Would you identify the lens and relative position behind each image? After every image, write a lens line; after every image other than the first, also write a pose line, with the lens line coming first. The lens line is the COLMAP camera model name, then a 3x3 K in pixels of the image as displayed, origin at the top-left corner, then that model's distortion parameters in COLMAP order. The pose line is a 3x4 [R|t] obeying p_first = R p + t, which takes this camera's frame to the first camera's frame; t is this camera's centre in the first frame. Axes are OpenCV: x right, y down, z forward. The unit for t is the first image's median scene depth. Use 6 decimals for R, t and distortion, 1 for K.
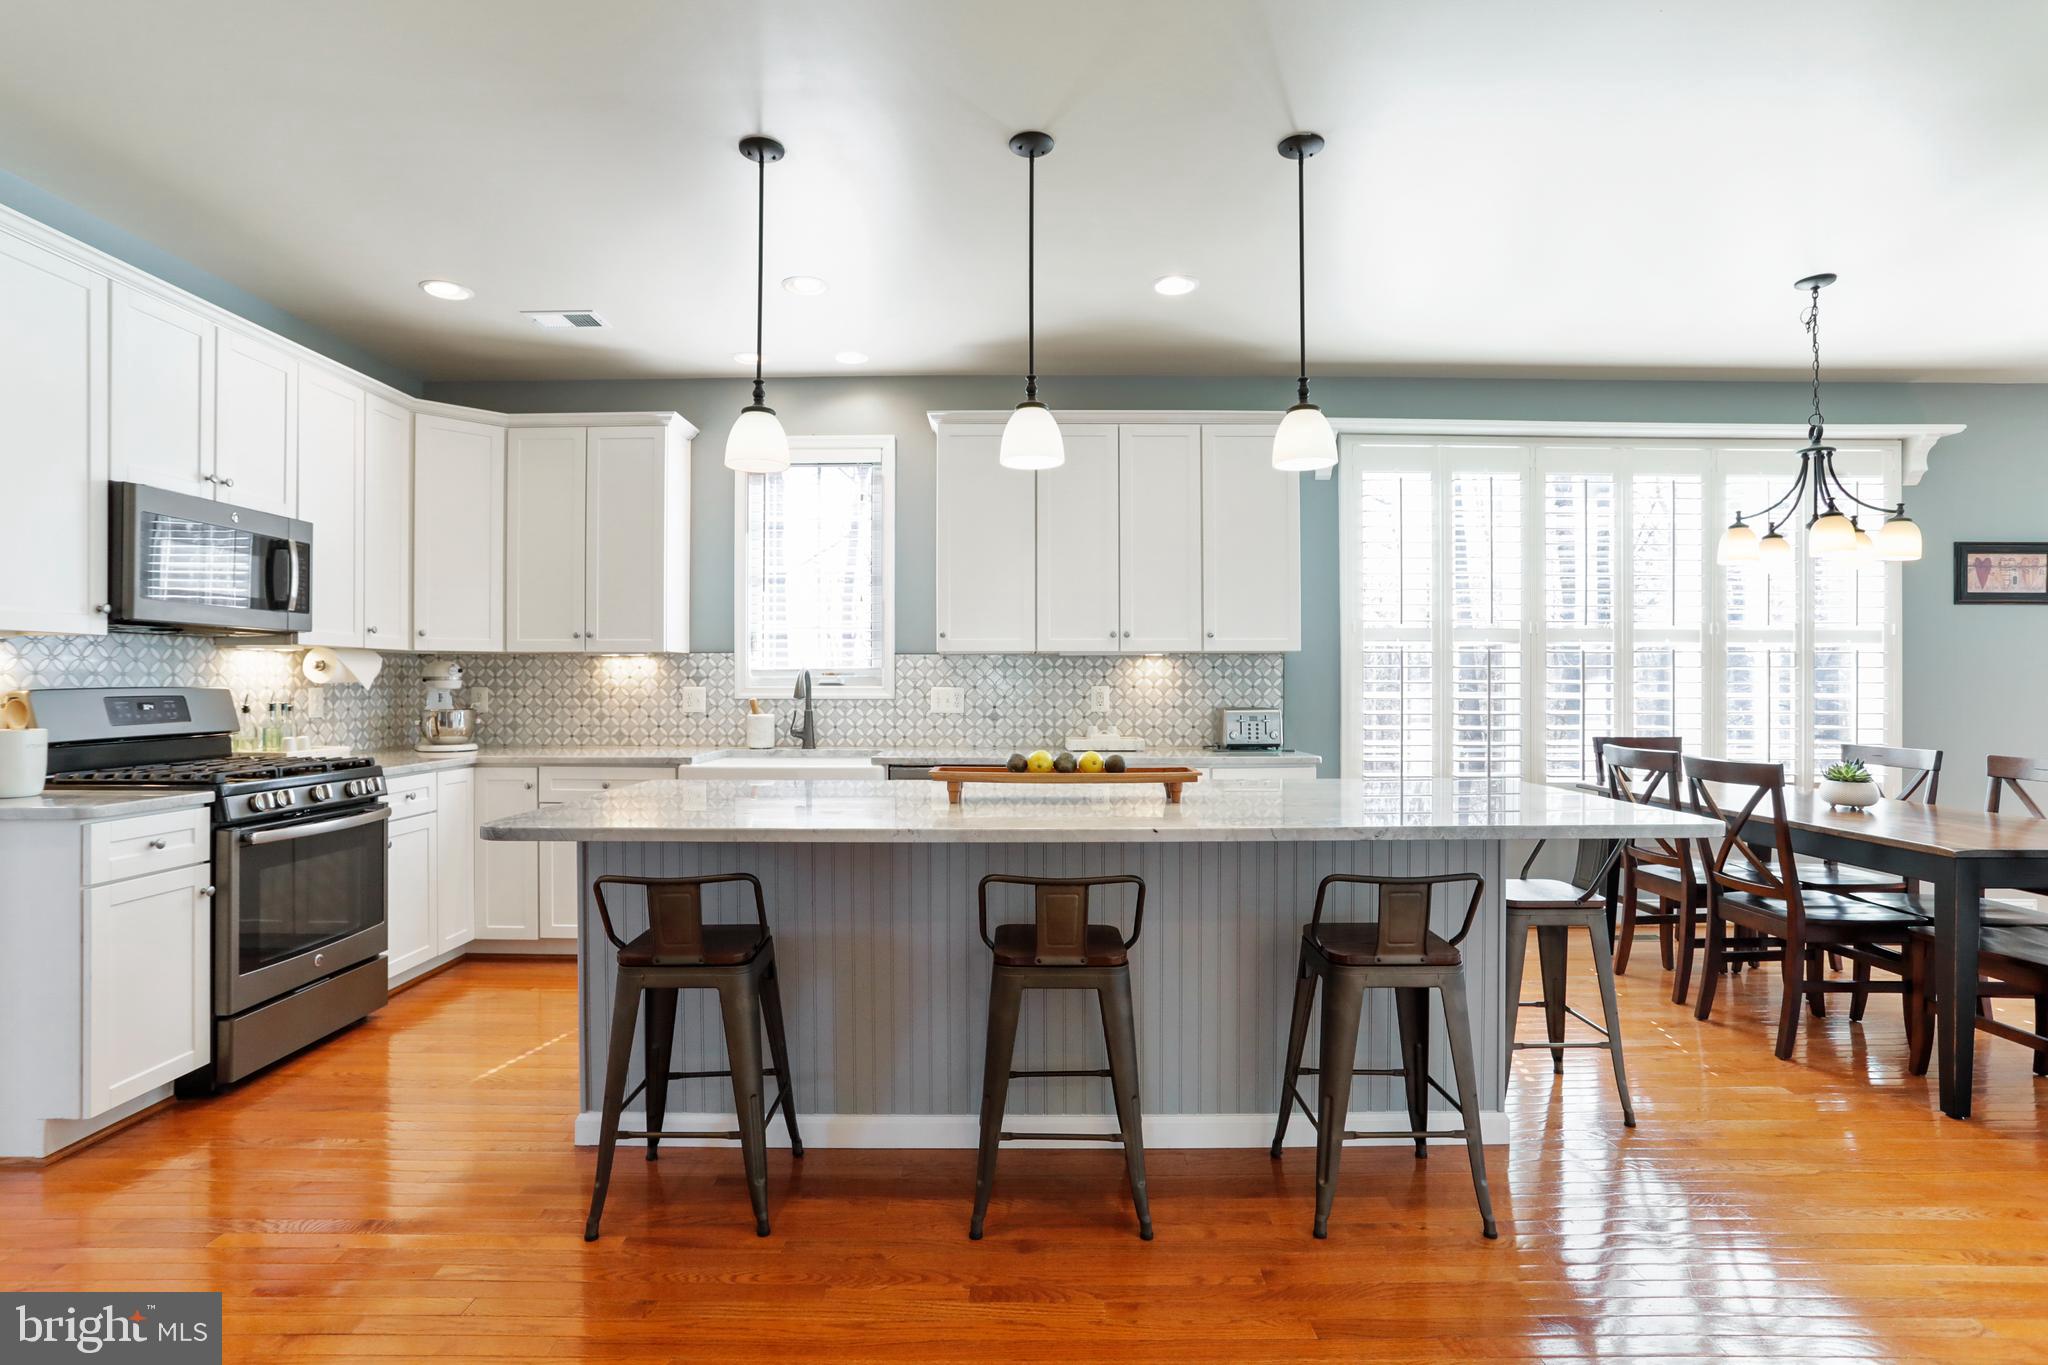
lens RADIAL K [[995.8, 0, 1018.5], [0, 995.8, 688.4], [0, 0, 1]] dist [-0.071025, 0.035238]
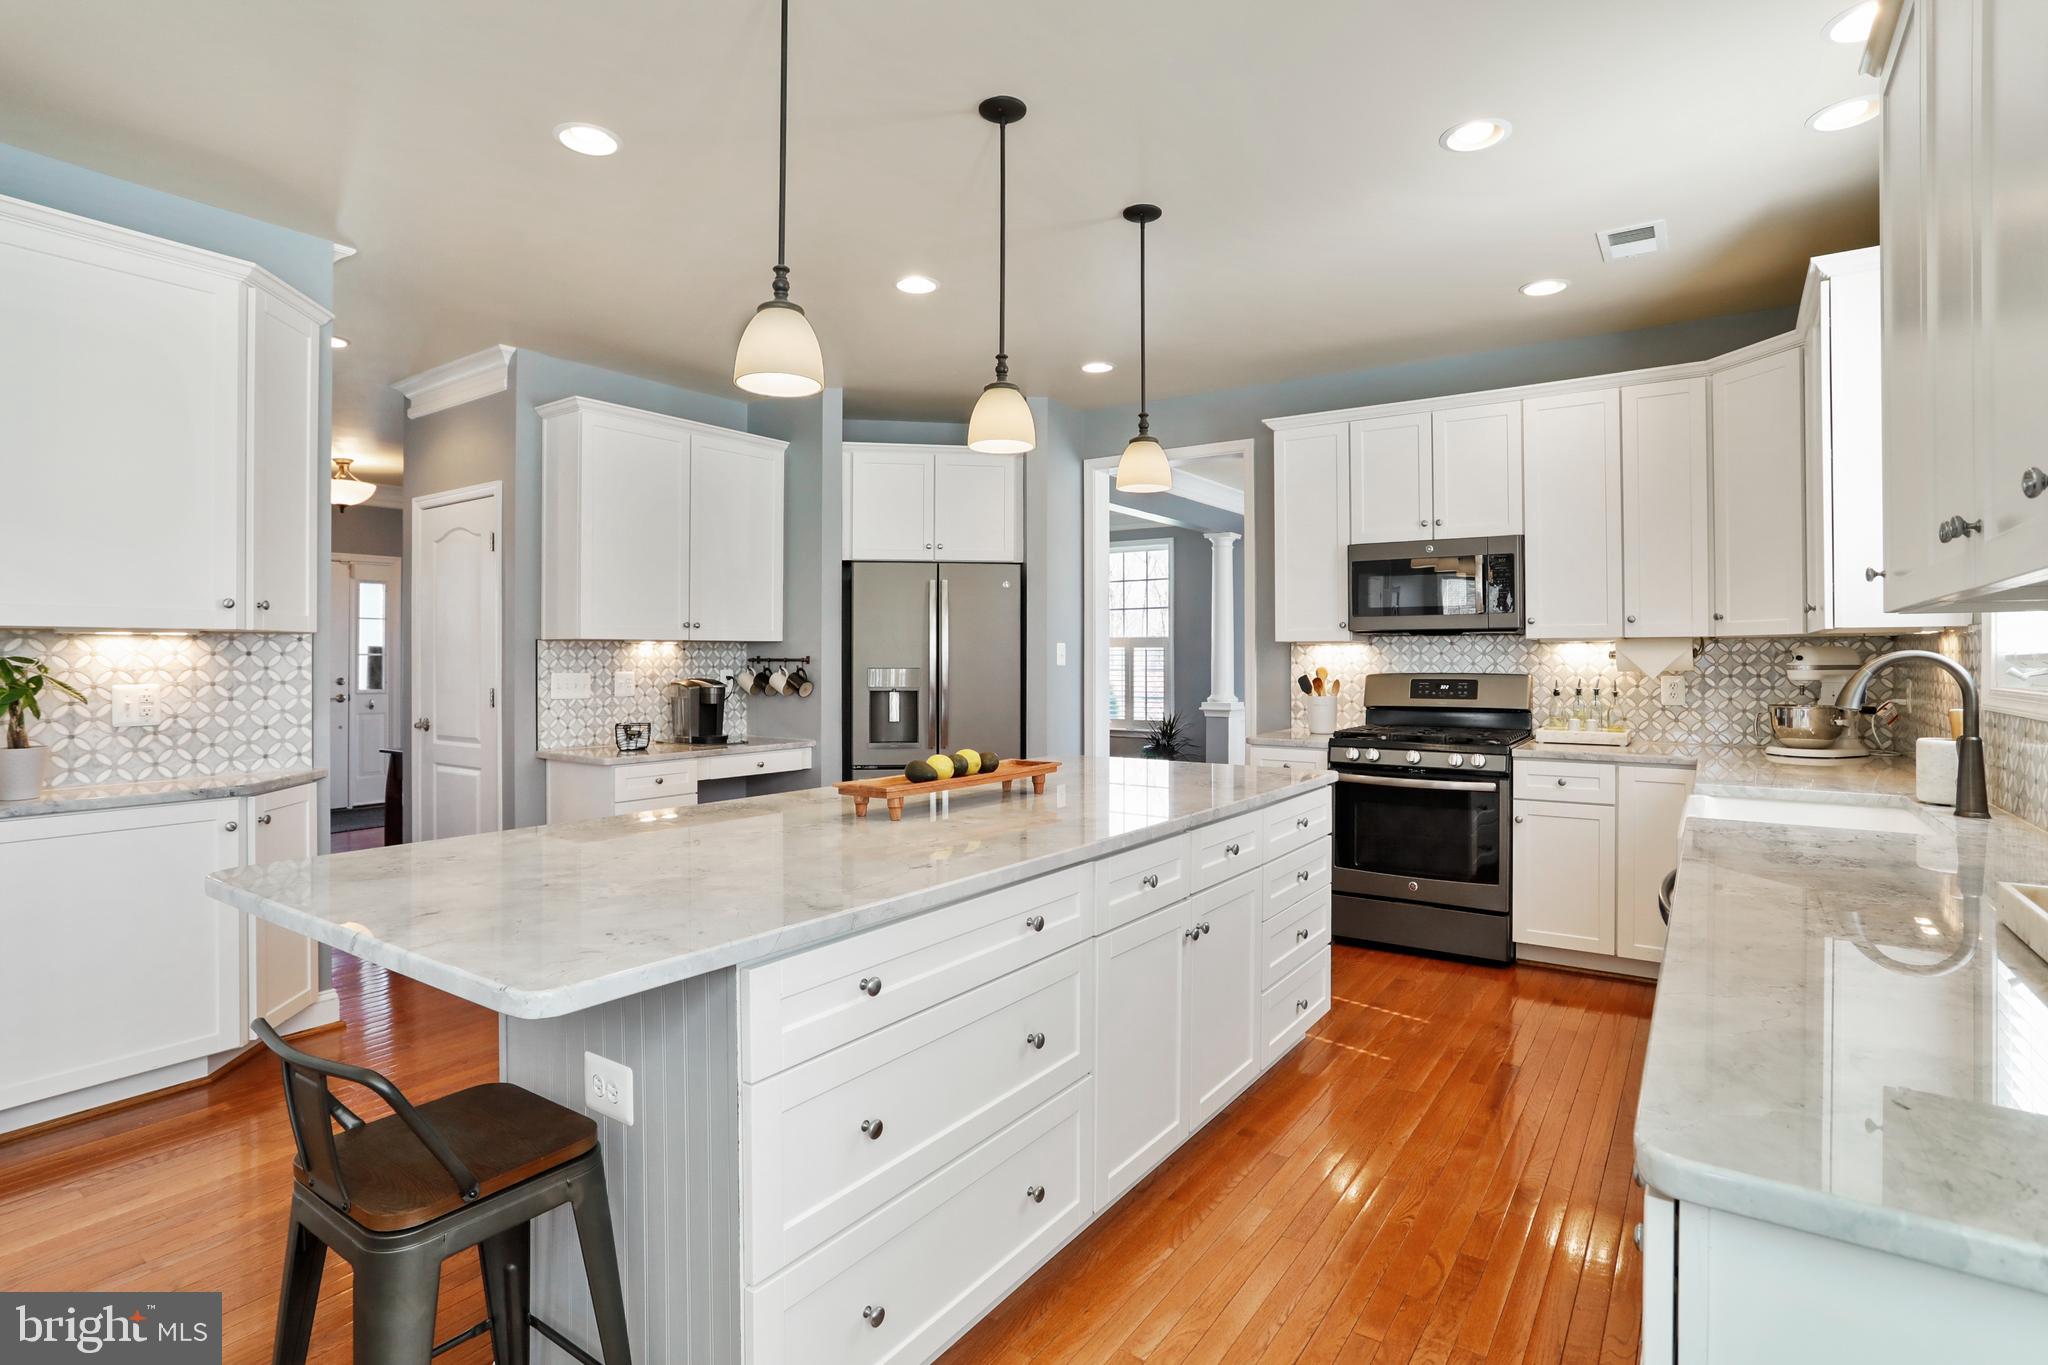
lens RADIAL K [[1013.2, 0, 1026.5], [0, 1013.2, 654.1], [0, 0, 1]] dist [-0.082707, 0.053265]
pose [[-0.569323, -0.002772, -0.822109, 0.443803], [-0.003633, 0.999993, -0.000856, -0.017463], [0.822106, 0.002500, -0.569330, 0.888059]]
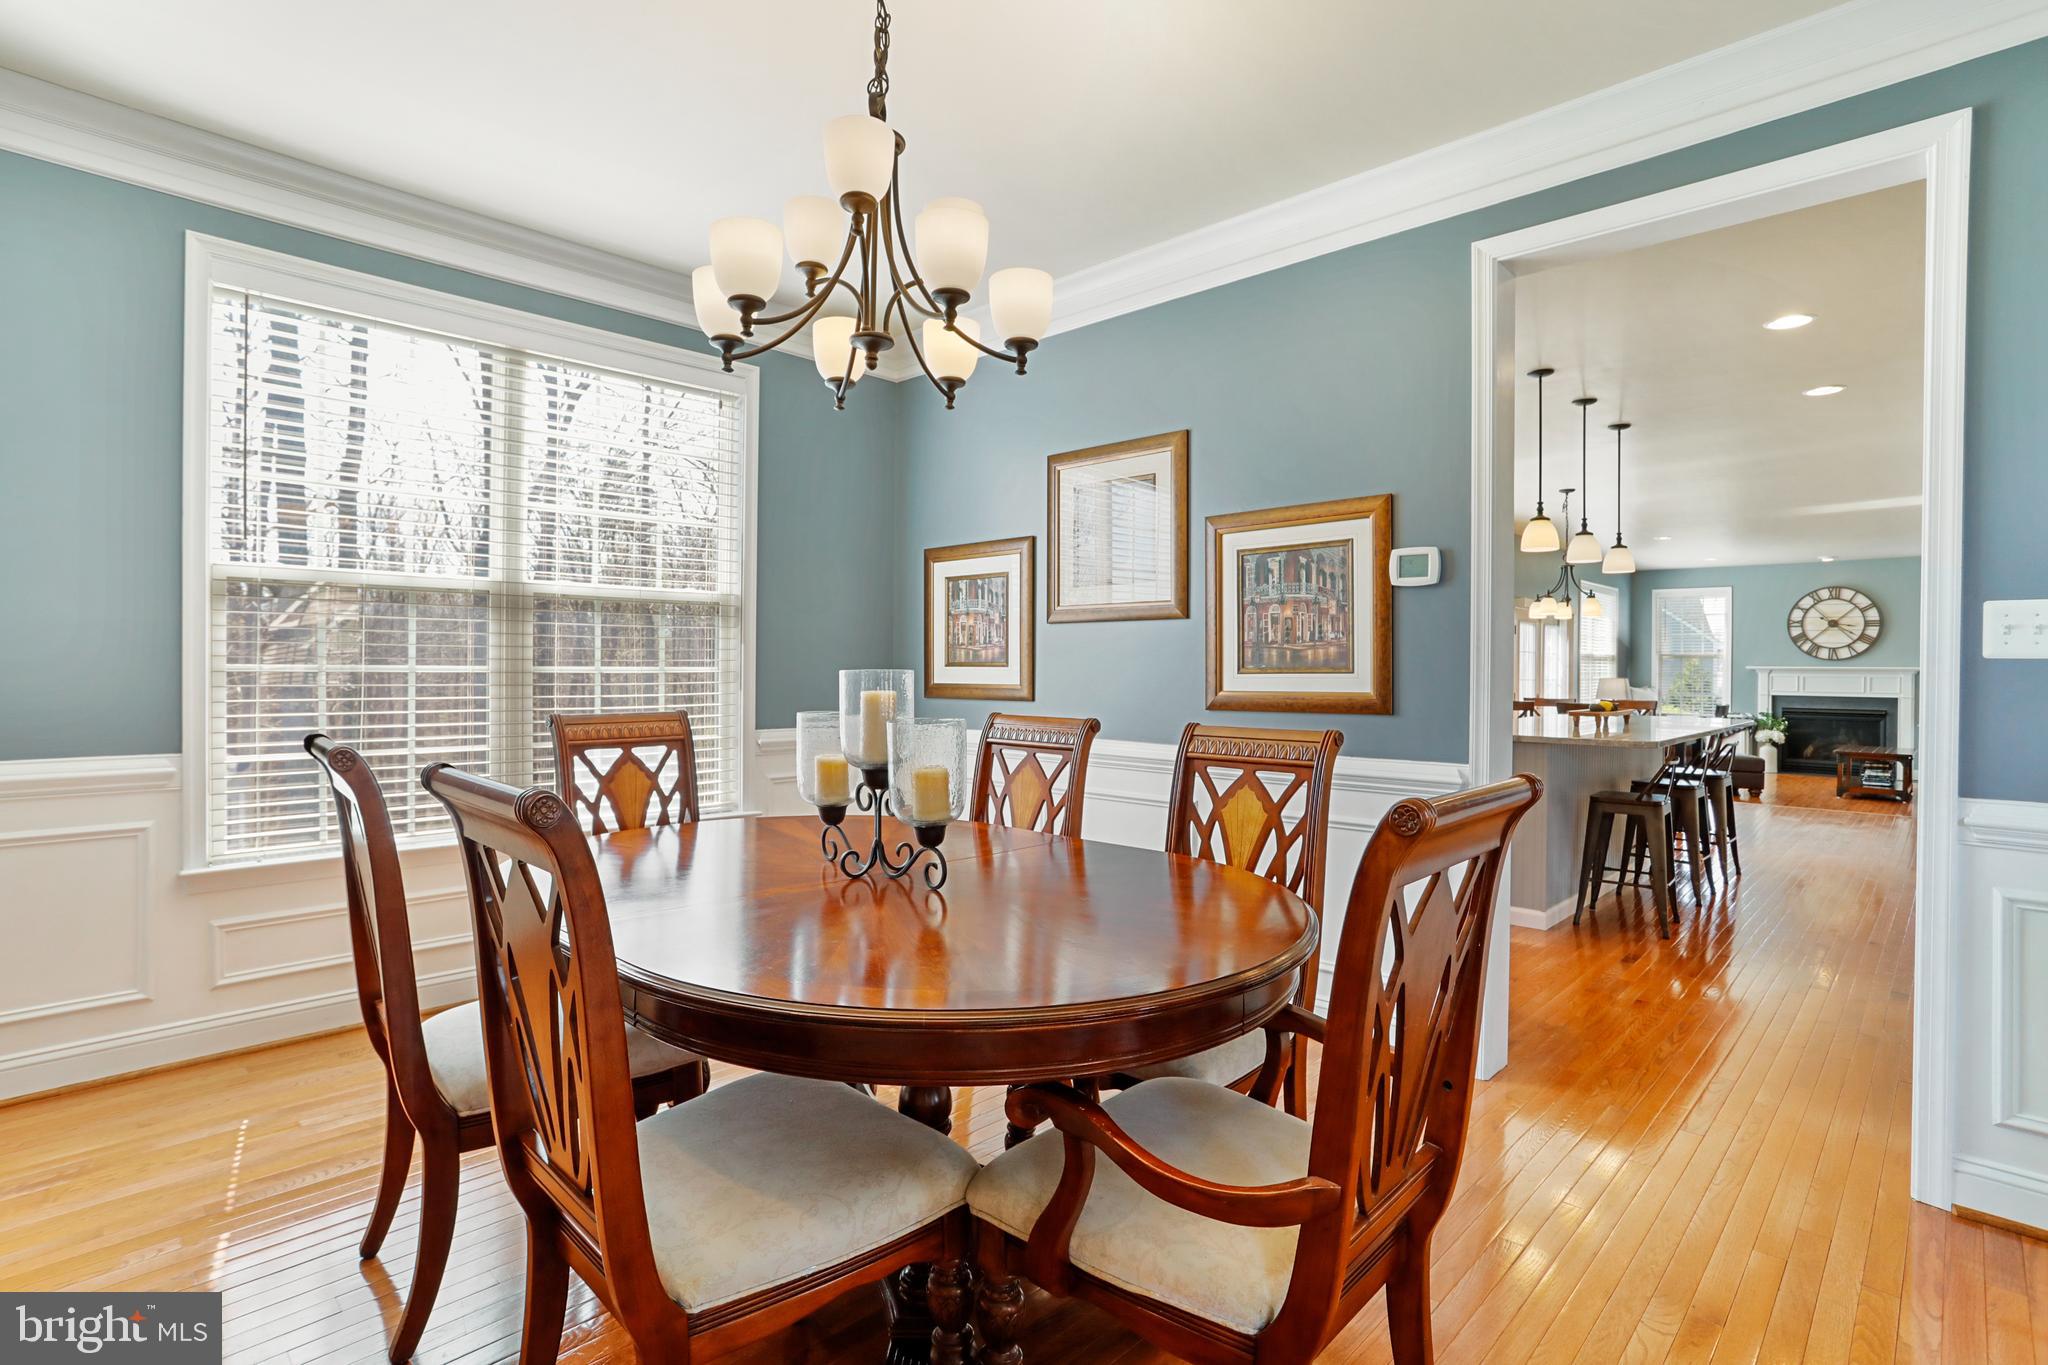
lens RADIAL K [[1006.9, 0, 1007.9], [0, 1006.9, 669.0], [0, 0, 1]] dist [-0.066443, 0.037437]
pose [[0.699688, 0.003347, 0.714440, -1.306406], [-0.005951, 0.999982, 0.001143, -0.000556], [-0.714424, -0.005051, 0.699695, 0.238797]]
